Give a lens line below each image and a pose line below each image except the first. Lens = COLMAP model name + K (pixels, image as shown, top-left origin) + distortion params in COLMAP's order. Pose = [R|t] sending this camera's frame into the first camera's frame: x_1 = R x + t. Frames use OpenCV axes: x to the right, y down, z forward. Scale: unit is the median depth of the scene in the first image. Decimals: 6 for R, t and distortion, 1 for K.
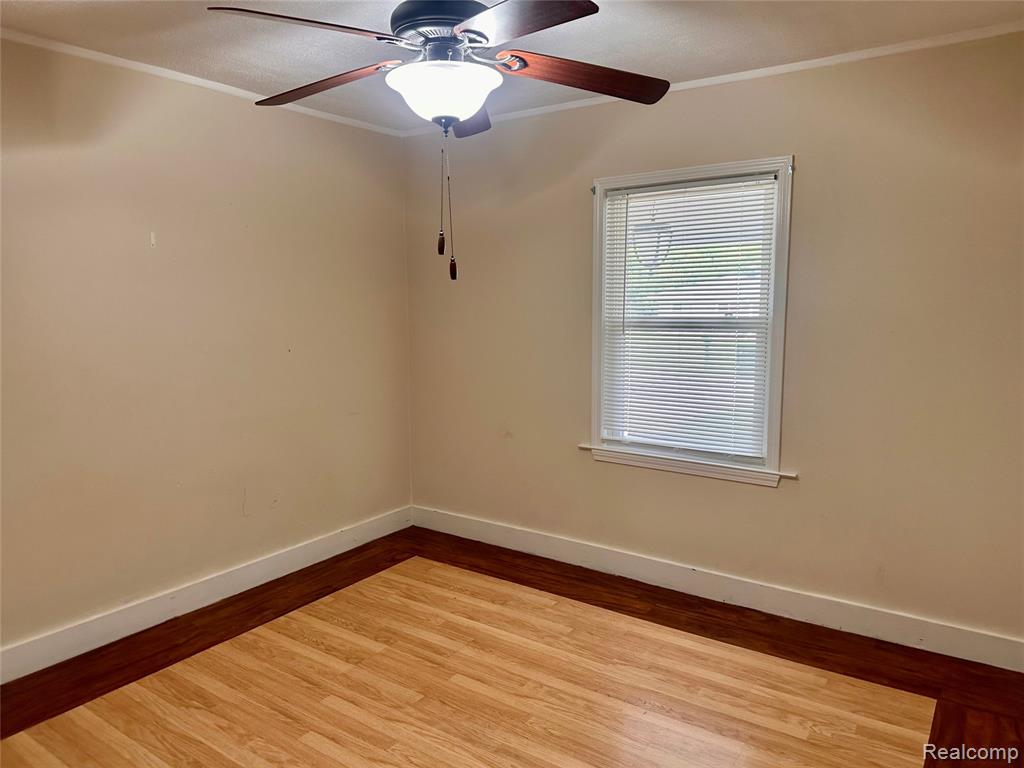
lens RADIAL K [[712.7, 0, 517.0], [0, 712.7, 382.2], [0, 0, 1]] dist [0.026397, -0.004925]
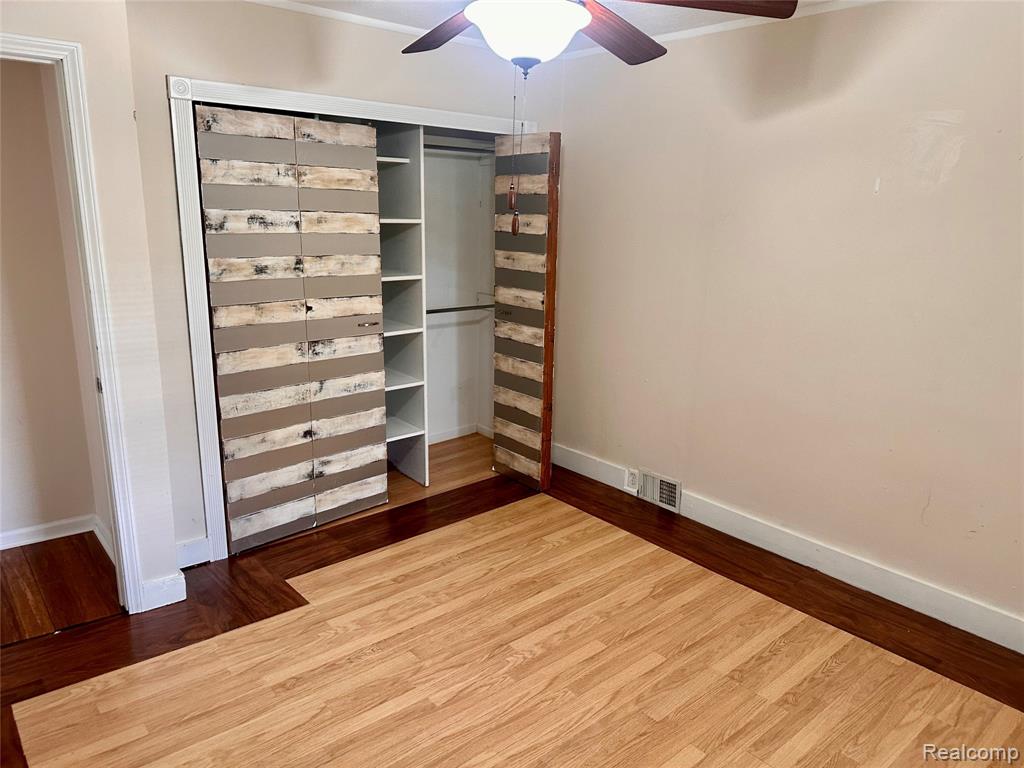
lens RADIAL K [[712.7, 0, 515.5], [0, 712.7, 381.6], [0, 0, 1]] dist [0.026397, -0.004925]
pose [[-0.232883, 0.229508, -0.945035, 0.578459], [-0.151242, 0.951383, 0.268320, -0.145649], [0.960672, 0.205416, -0.186850, 0.829087]]
